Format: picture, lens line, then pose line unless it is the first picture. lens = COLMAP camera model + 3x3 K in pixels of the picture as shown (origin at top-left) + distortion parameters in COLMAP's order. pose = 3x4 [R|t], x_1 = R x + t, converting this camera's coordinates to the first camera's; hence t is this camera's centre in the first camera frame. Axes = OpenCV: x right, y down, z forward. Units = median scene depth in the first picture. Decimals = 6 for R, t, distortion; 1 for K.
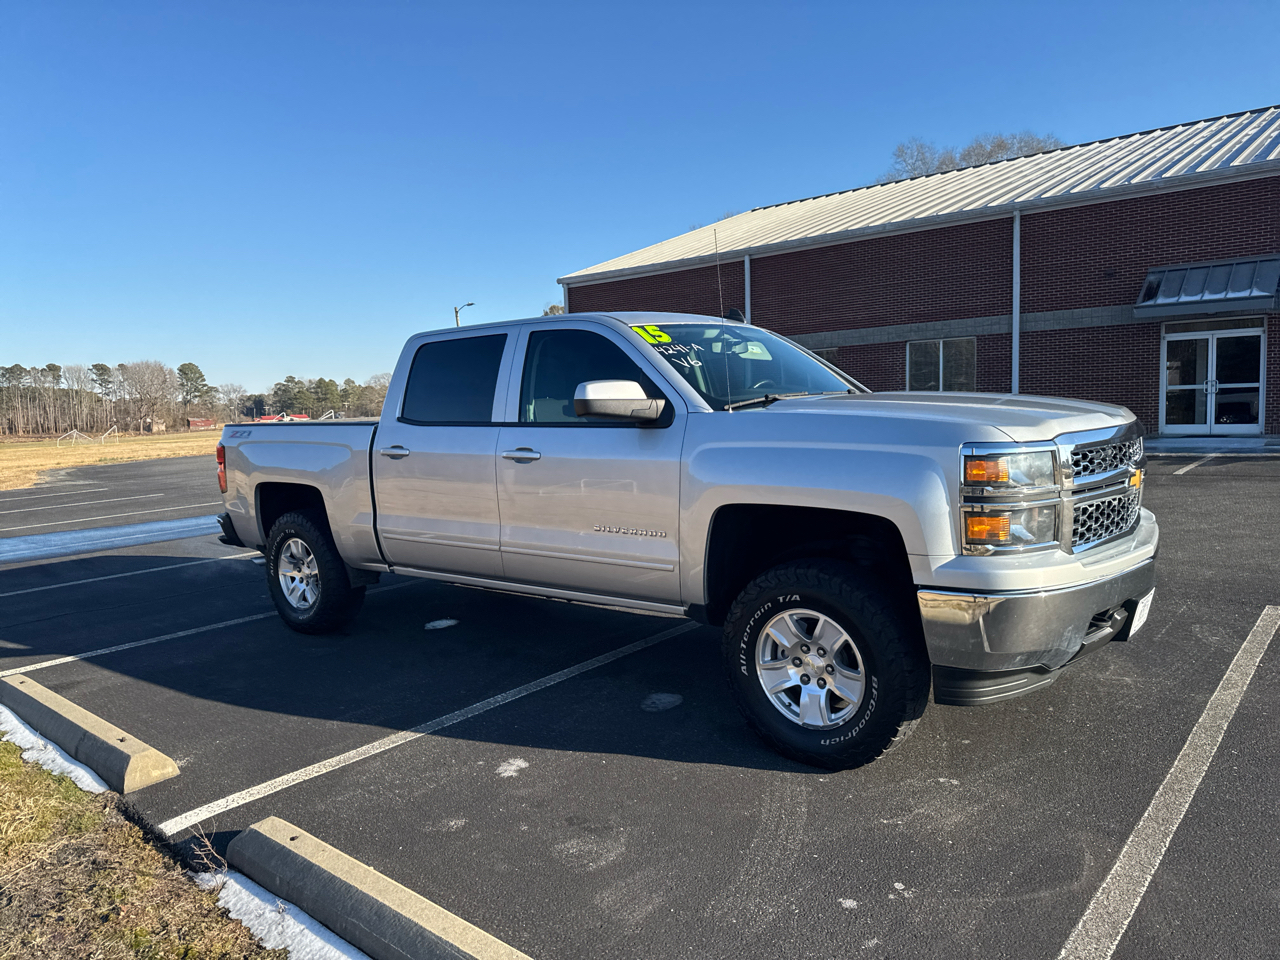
lens RADIAL K [[894.2, 0, 626.7], [0, 894.2, 478.6], [0, 0, 1]] dist [0.068896, -0.080579]
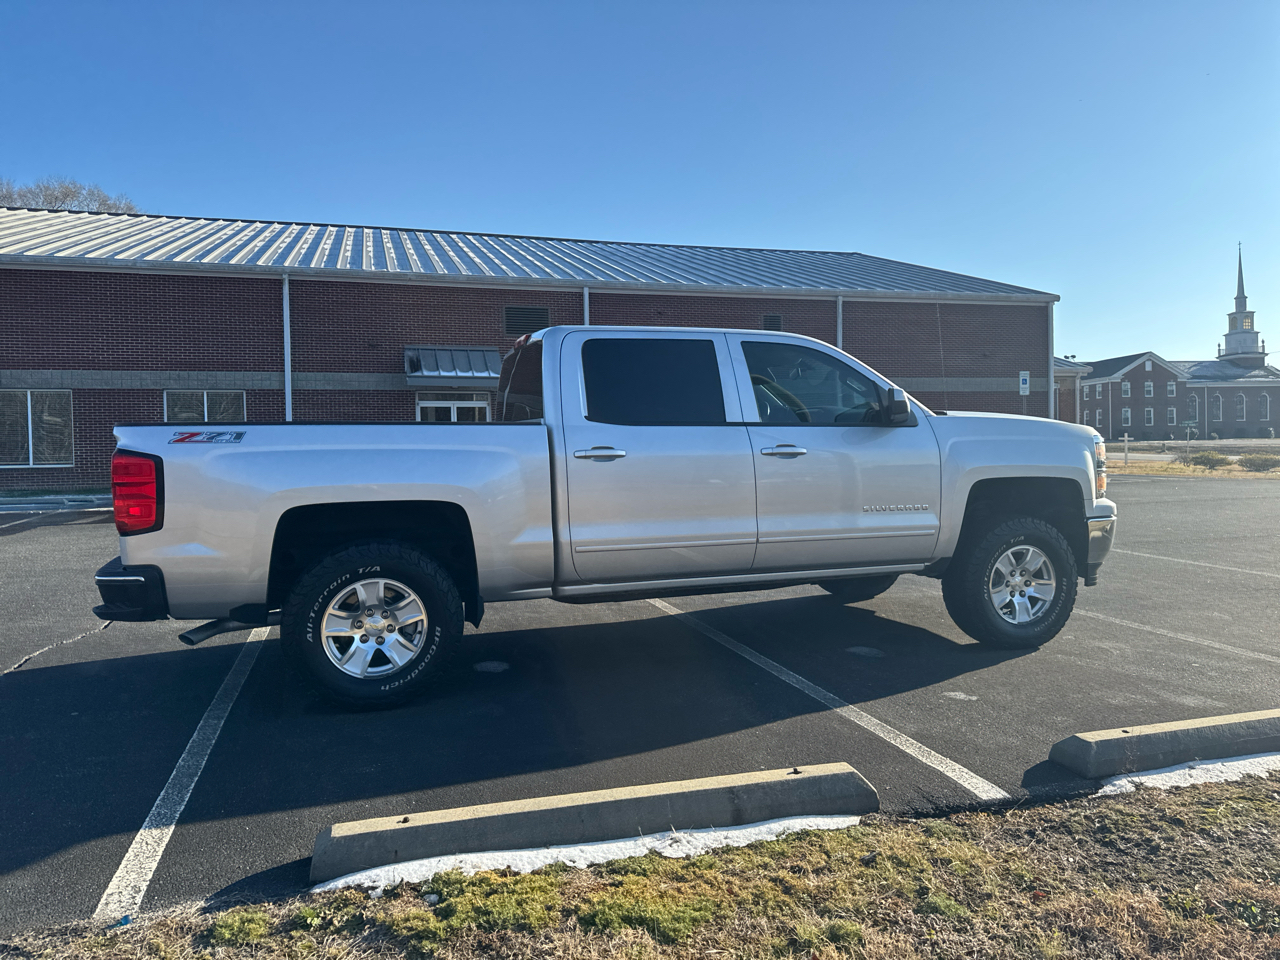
lens RADIAL K [[894.2, 0, 641.1], [0, 894.2, 473.1], [0, 0, 1]] dist [0.068896, -0.080579]
pose [[0.530245, 0.002519, 0.847841, -0.995464], [0.066737, 0.996769, -0.044699, 0.033048], [-0.845214, 0.080283, 0.528364, 0.496598]]
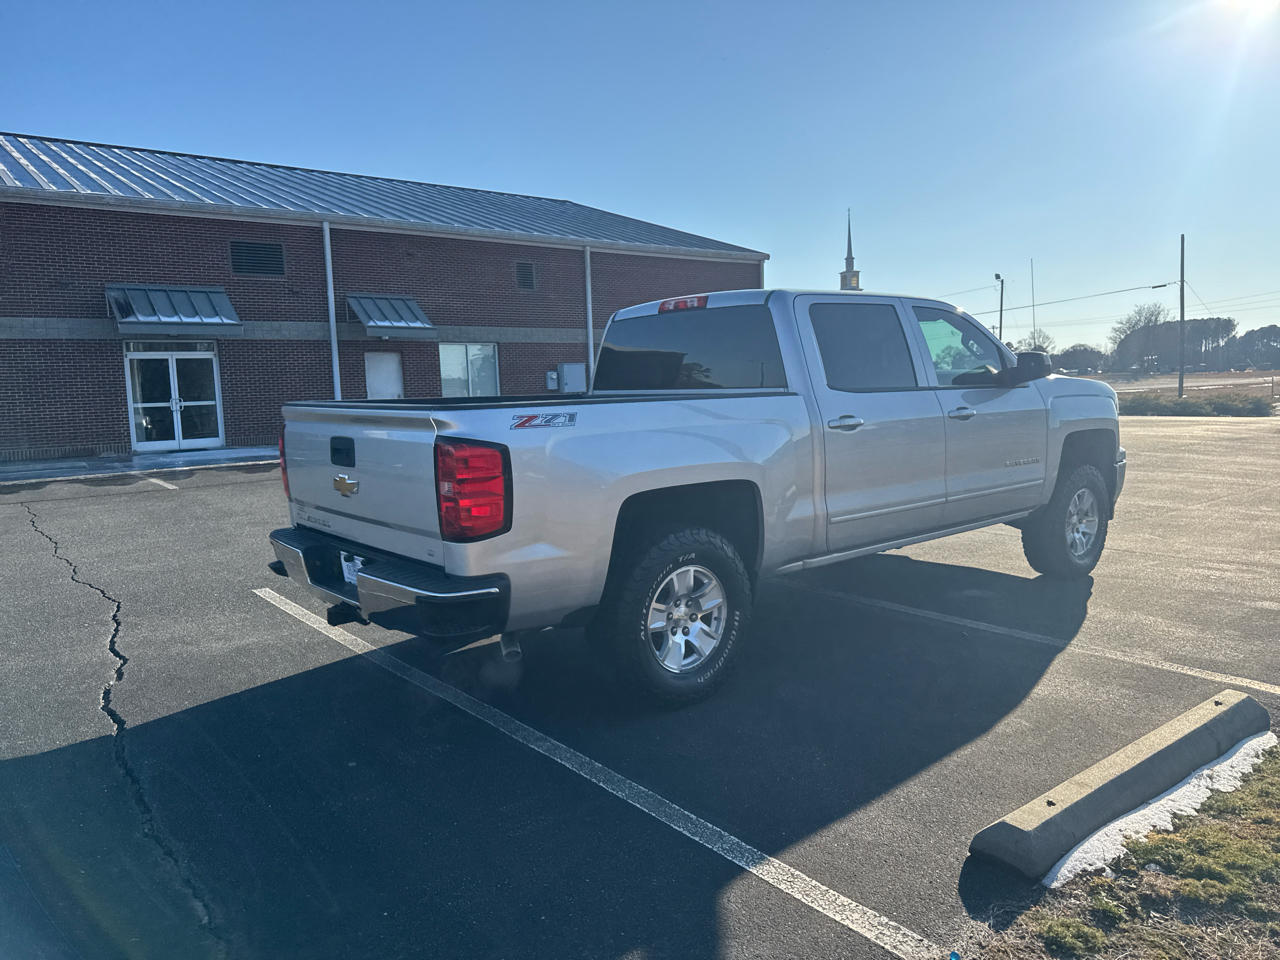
lens RADIAL K [[894.2, 0, 640.7], [0, 894.2, 495.8], [0, 0, 1]] dist [0.068896, -0.080579]
pose [[0.186687, -0.089649, 0.978321, -1.175567], [0.107682, 0.991695, 0.070326, -0.042037], [-0.976500, 0.092219, 0.194790, 1.035875]]
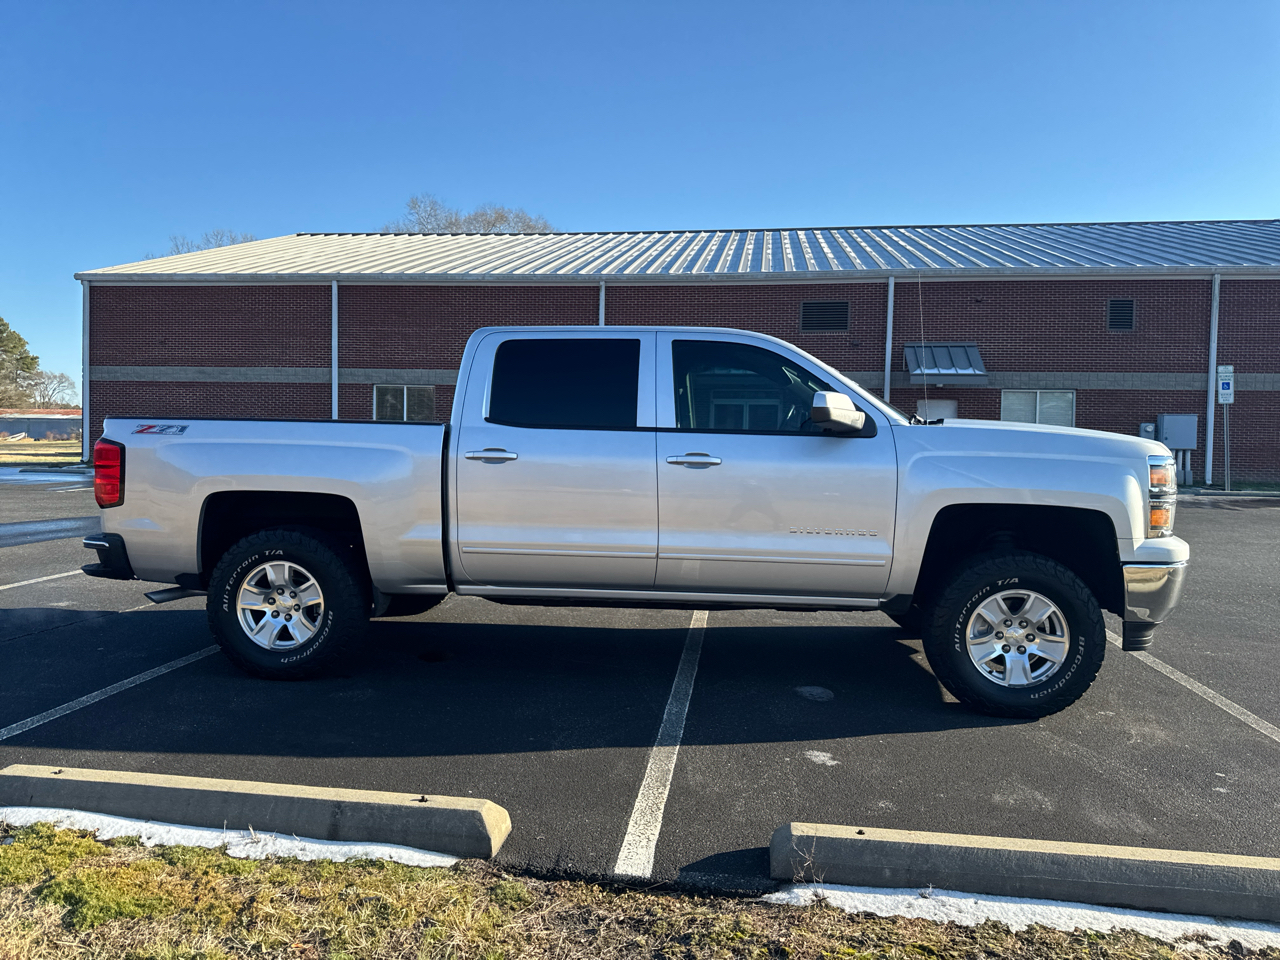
lens RADIAL K [[894.2, 0, 645.2], [0, 894.2, 474.5], [0, 0, 1]] dist [0.068896, -0.080579]
pose [[0.831119, 0.029214, 0.555327, -0.626802], [0.000518, 0.998578, -0.053307, 0.037472], [-0.556094, 0.044592, 0.829922, 0.174419]]
